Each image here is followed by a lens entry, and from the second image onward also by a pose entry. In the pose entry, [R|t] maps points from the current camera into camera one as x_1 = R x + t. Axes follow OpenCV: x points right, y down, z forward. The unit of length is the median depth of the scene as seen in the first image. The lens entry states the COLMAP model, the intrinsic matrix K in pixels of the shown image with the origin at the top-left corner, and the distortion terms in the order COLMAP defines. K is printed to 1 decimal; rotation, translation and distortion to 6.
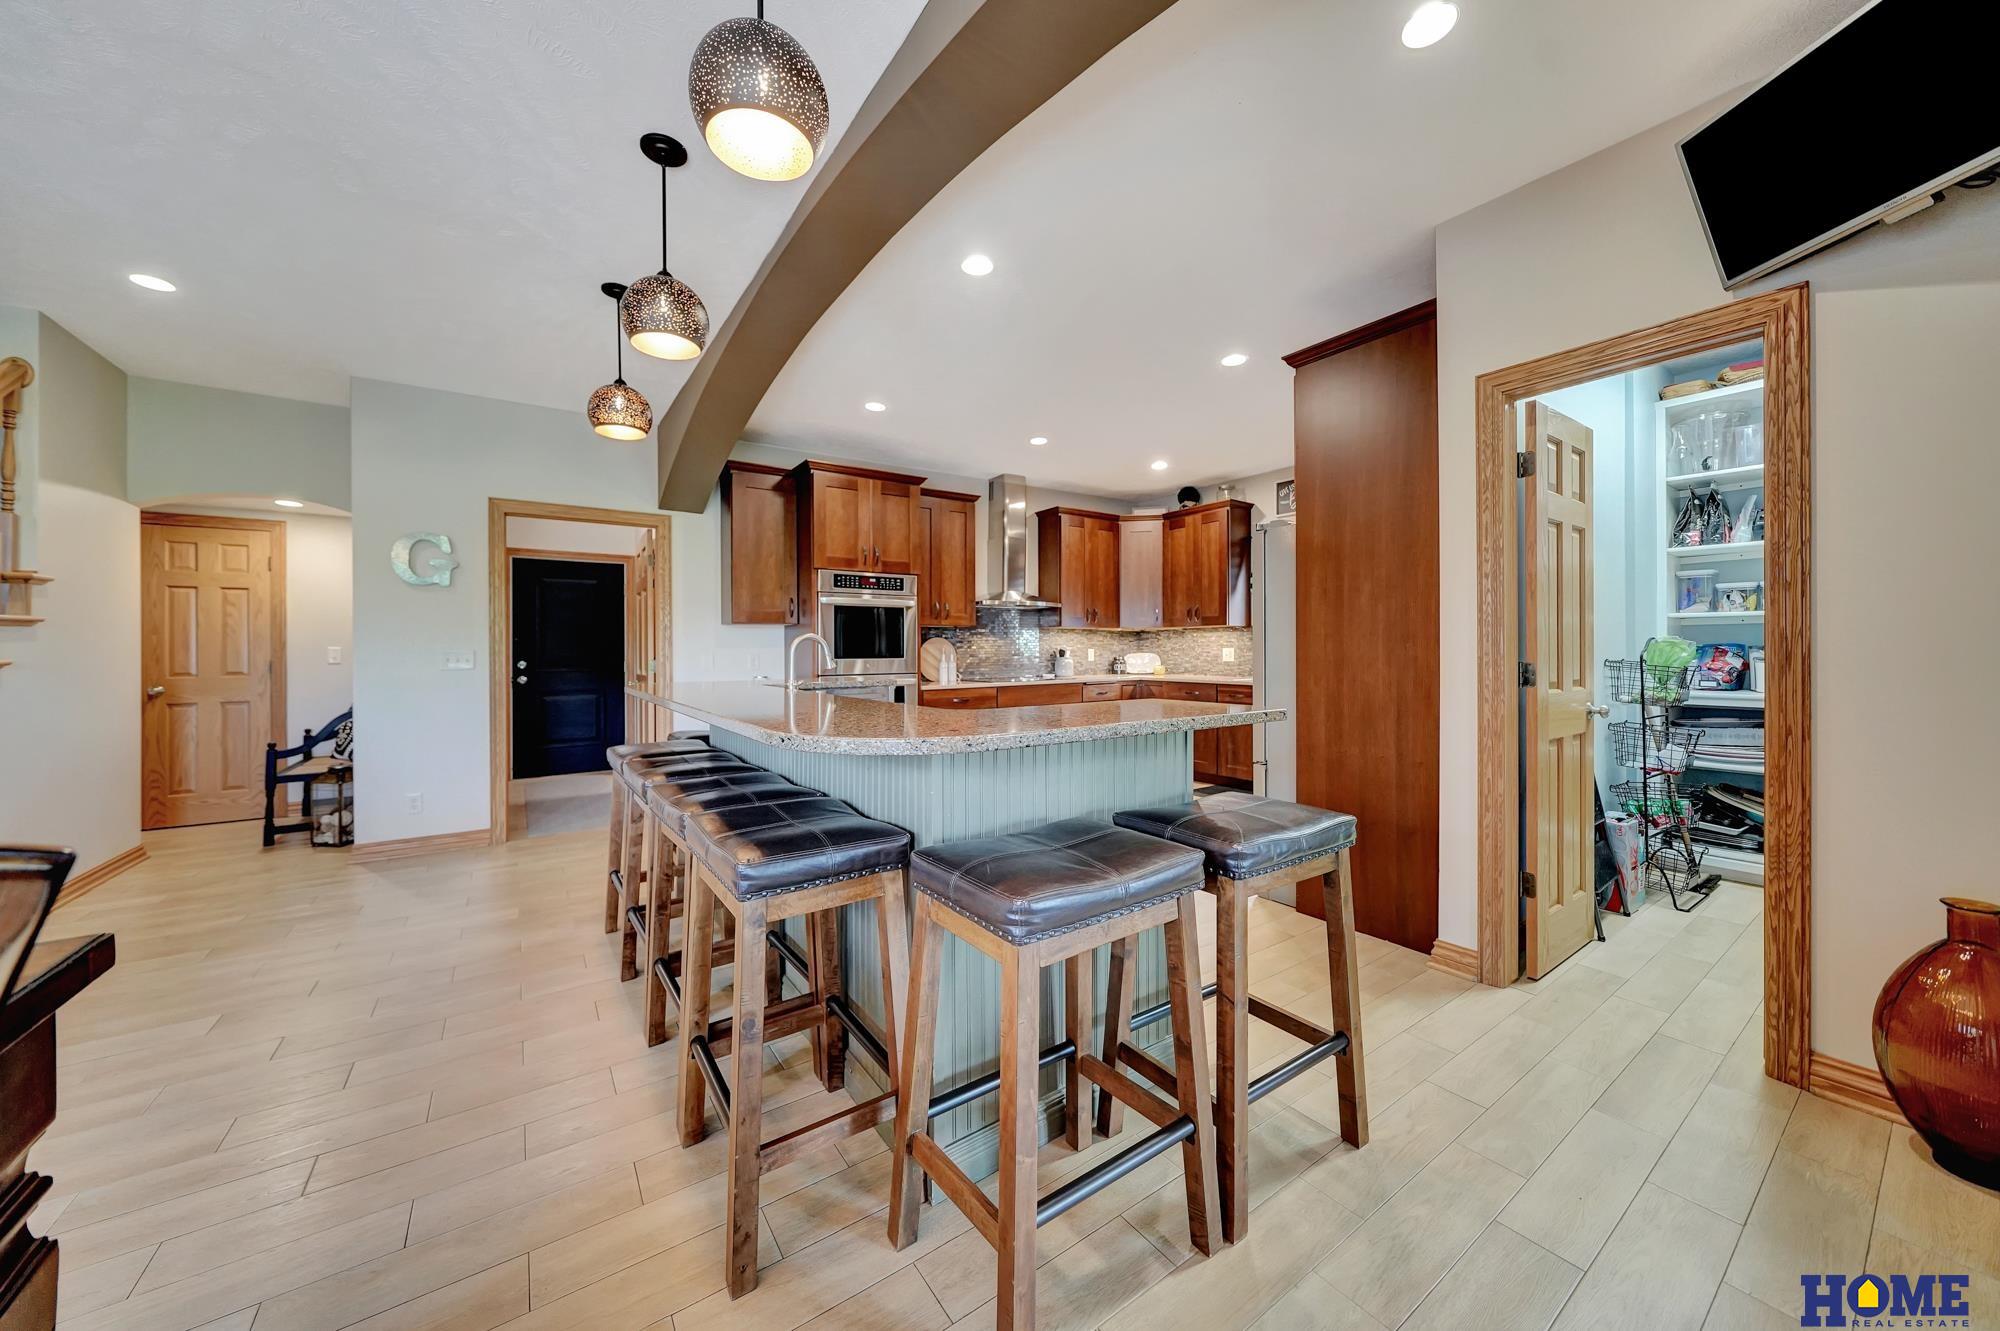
lens RADIAL K [[695.6, 0, 1000.0], [0, 695.6, 649.4], [0, 0, 1]] dist [-0.002691, -0.000101]
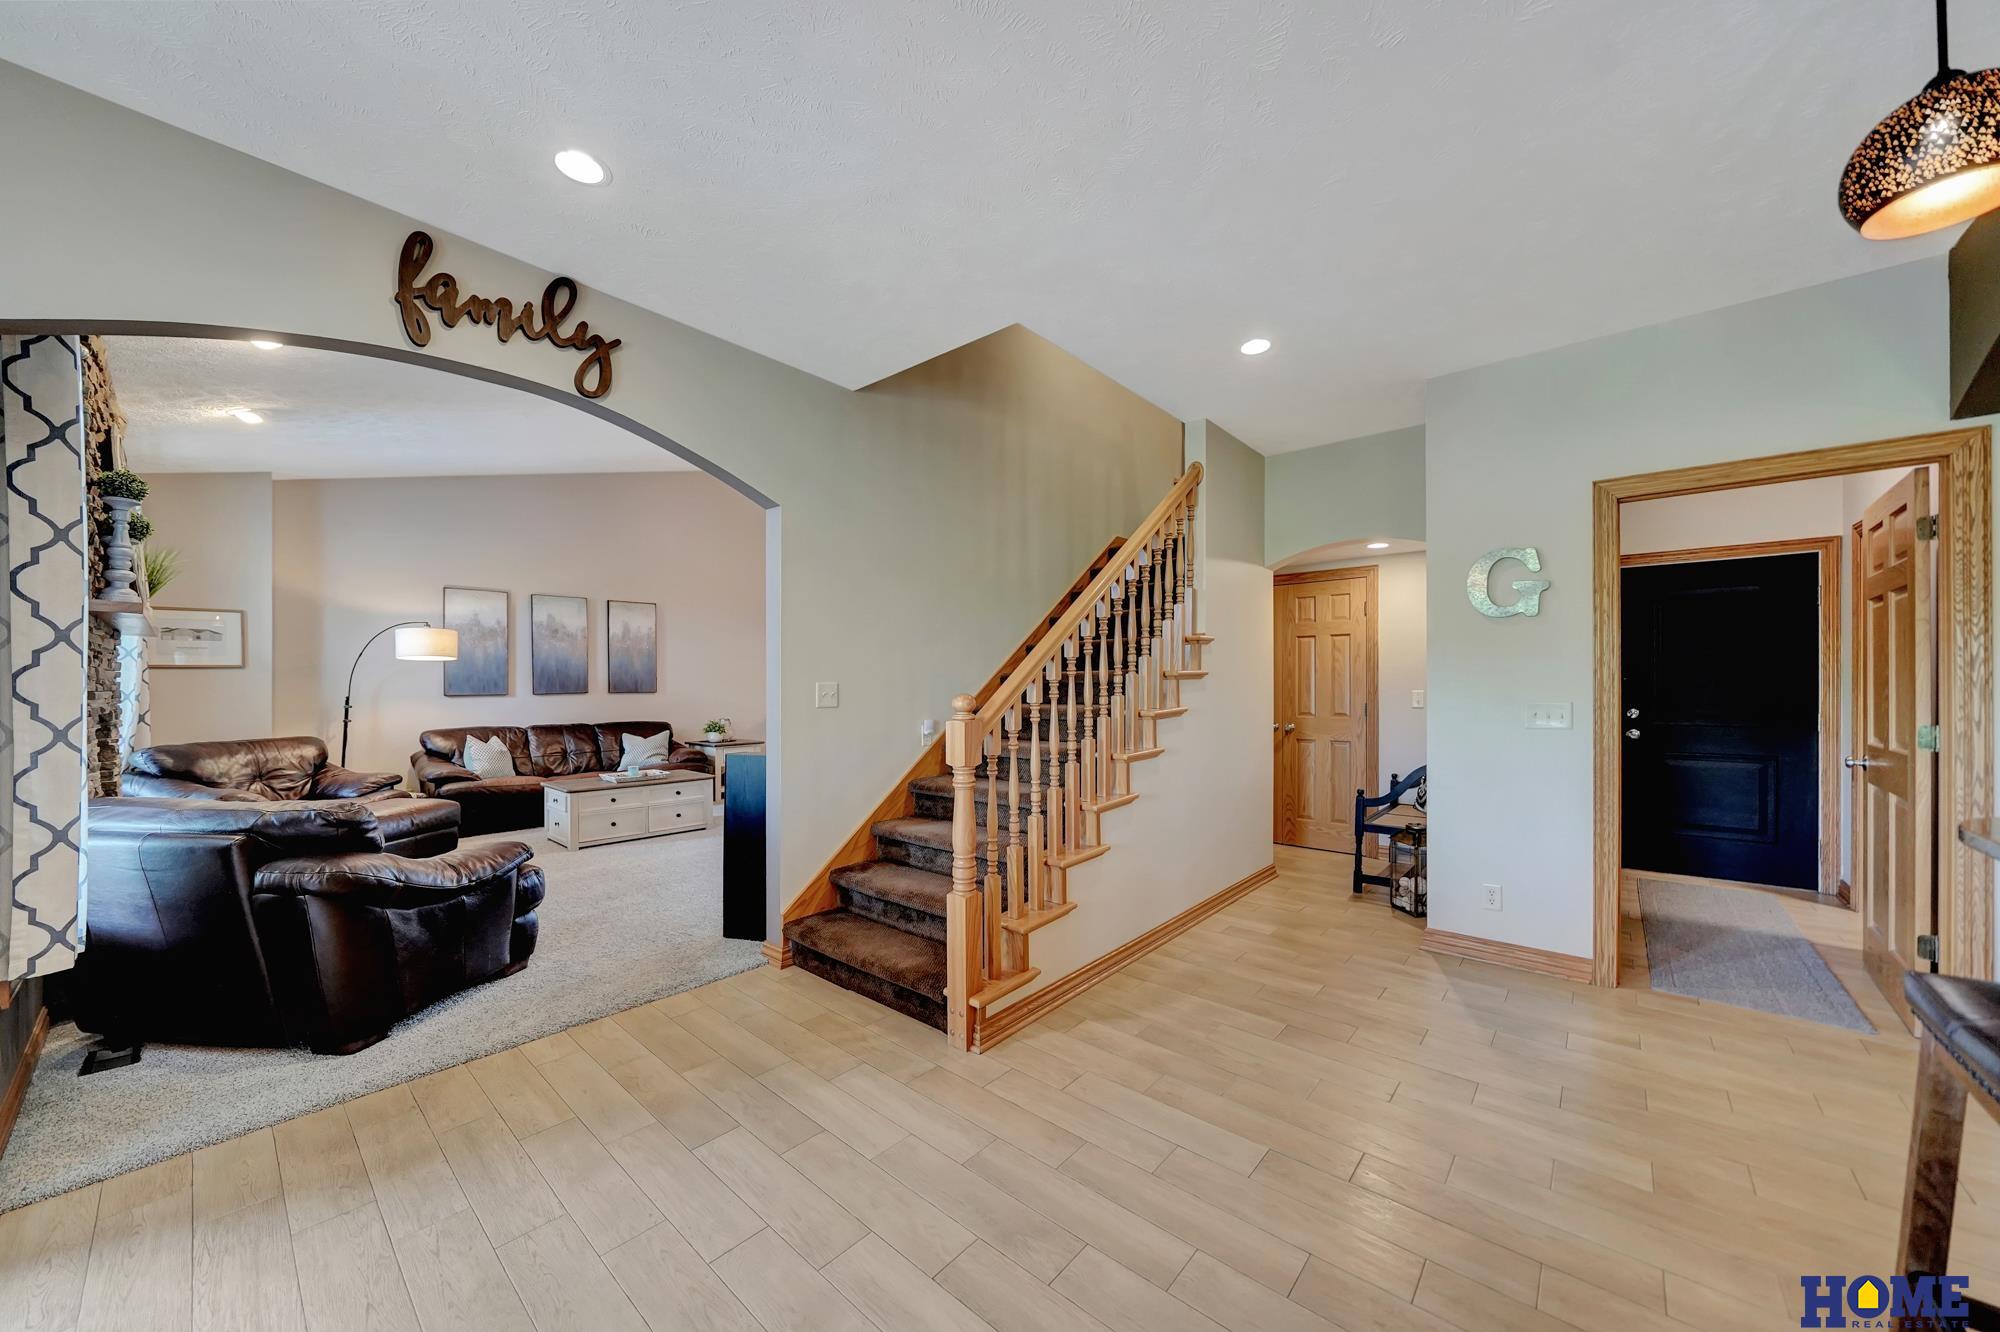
lens RADIAL K [[704.8, 0, 1003.7], [0, 704.8, 685.5], [0, 0, 1]] dist [-0.001705, -0.000078]
pose [[0.248603, 0.006760, -0.968582, -0.178998], [0.003482, 0.999963, 0.007873, -0.020515], [0.968599, -0.005329, 0.248570, 0.226572]]
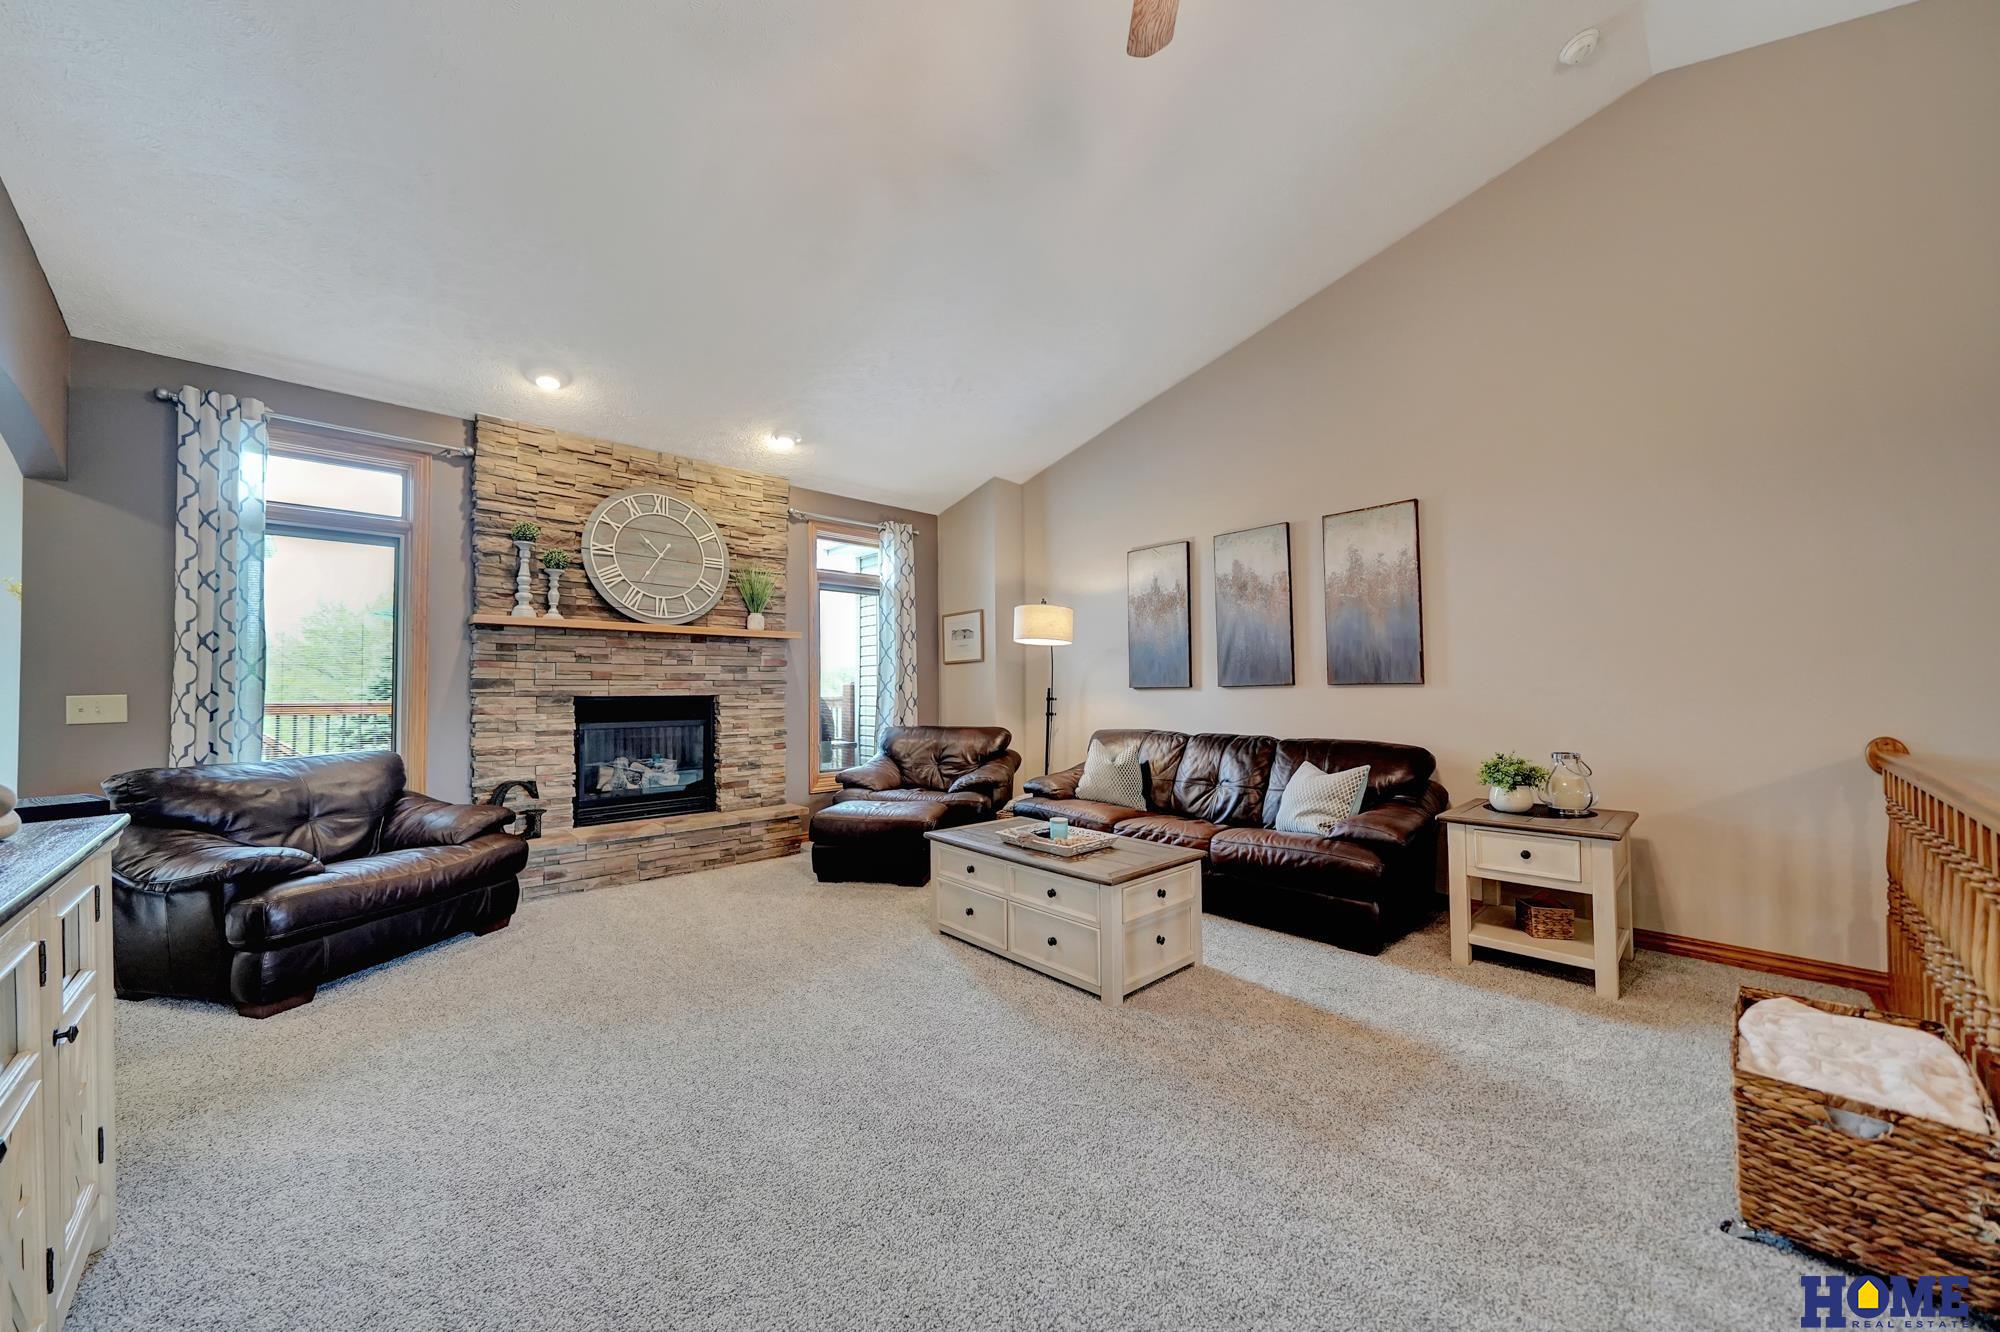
lens RADIAL K [[716.1, 0, 1000.0], [0, 716.1, 666.0], [0, 0, 1]] dist [-0.000306, -0.000018]
pose [[-0.988735, 0.007462, -0.149487, -1.393875], [0.012828, 0.999306, -0.034966, 0.008053], [0.149123, -0.036490, -0.988145, 0.566372]]
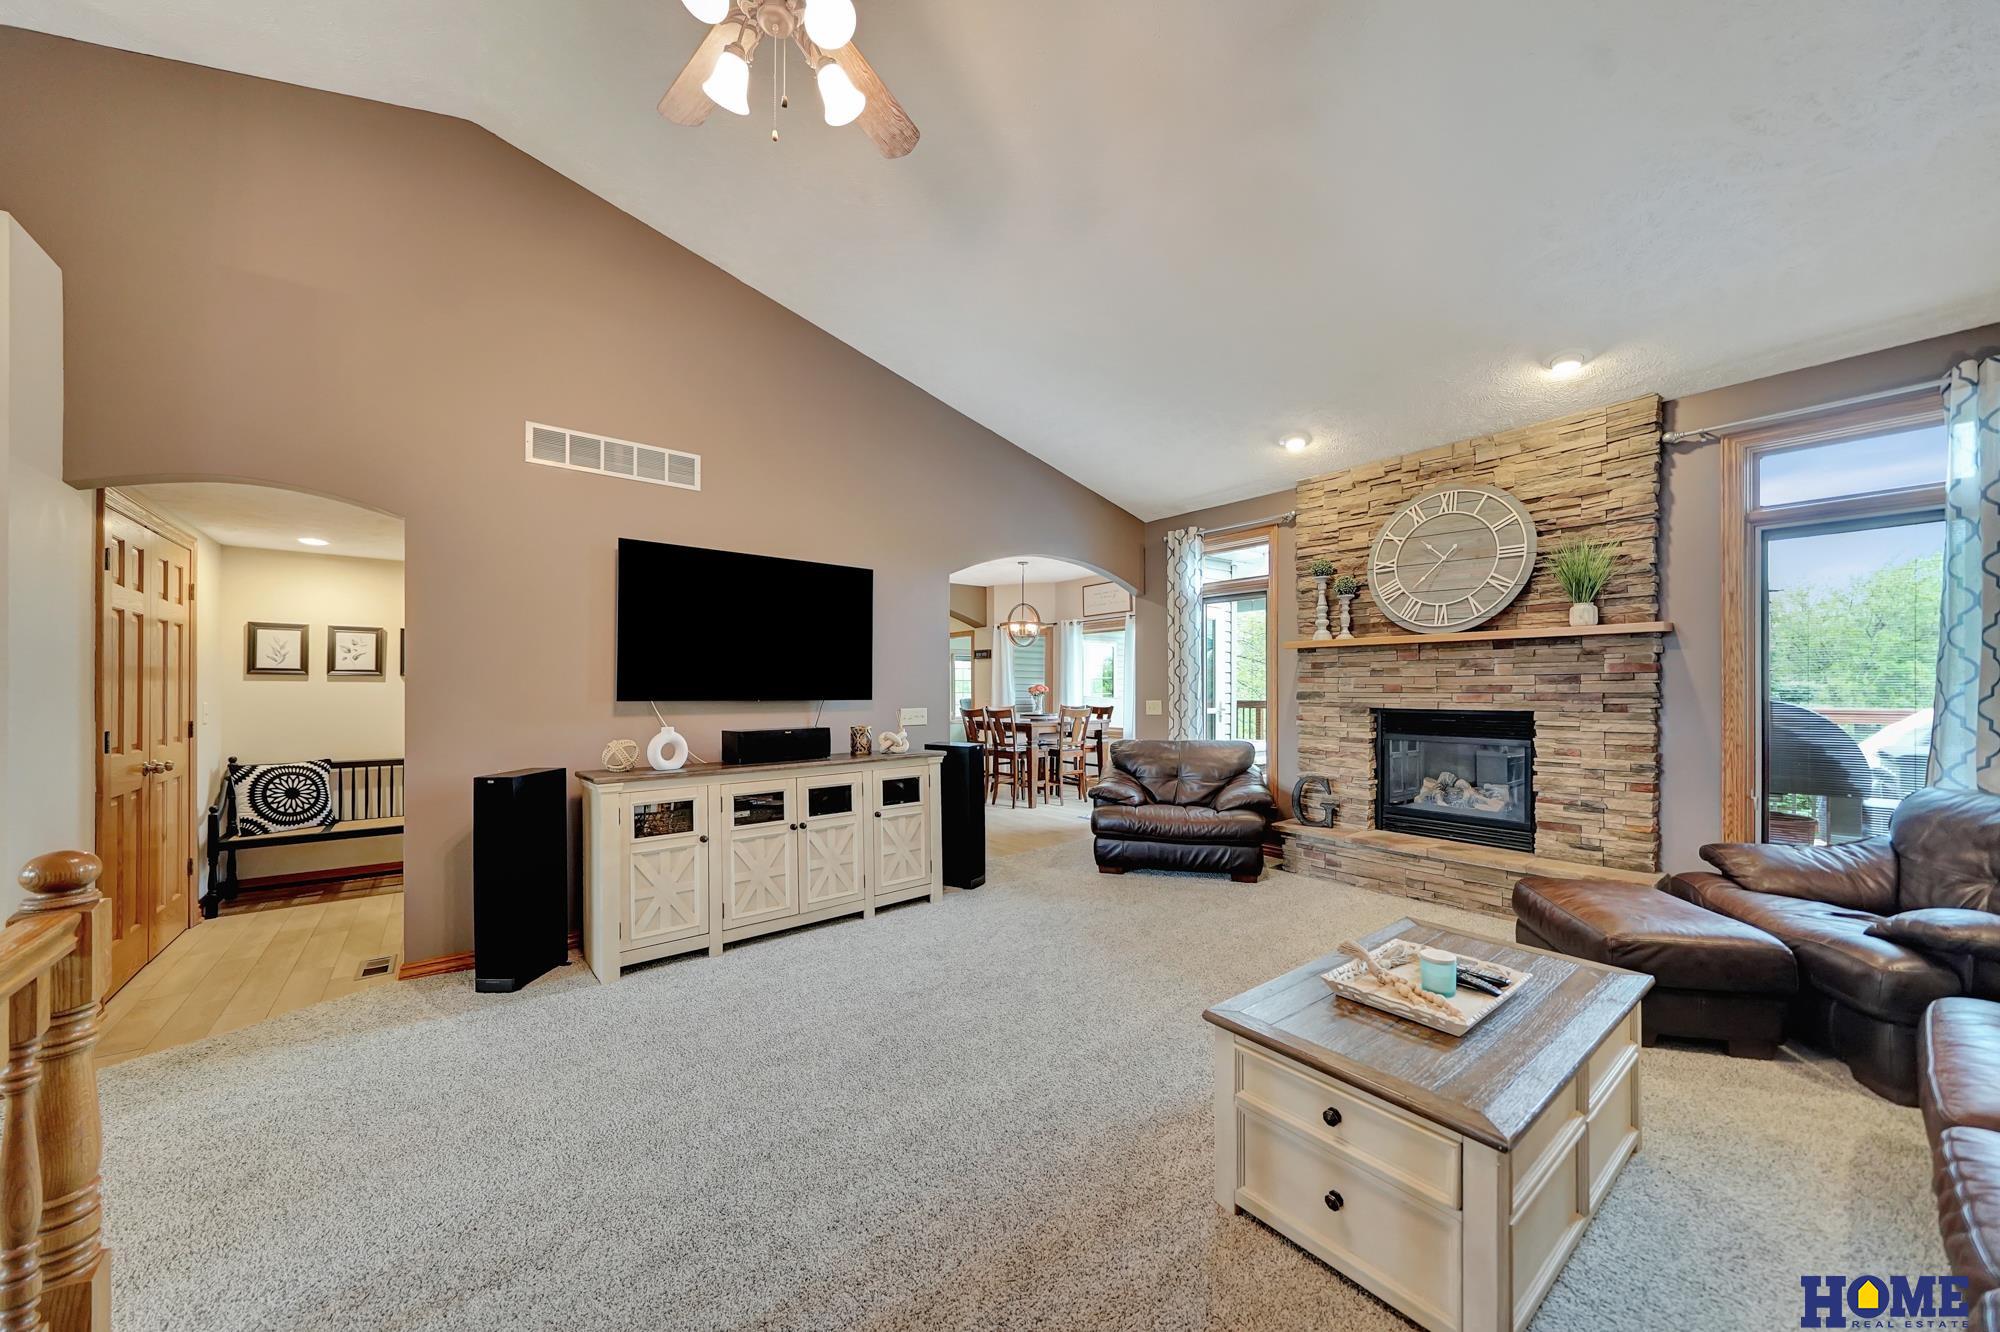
lens RADIAL K [[704.8, 0, 1003.7], [0, 704.8, 685.5], [0, 0, 1]] dist [-0.001705, -0.000078]
pose [[-0.069444, 0.011728, 0.997517, -1.919799], [-0.003307, 0.999923, -0.011987, -0.009407], [-0.997580, -0.004131, -0.069400, 0.160414]]
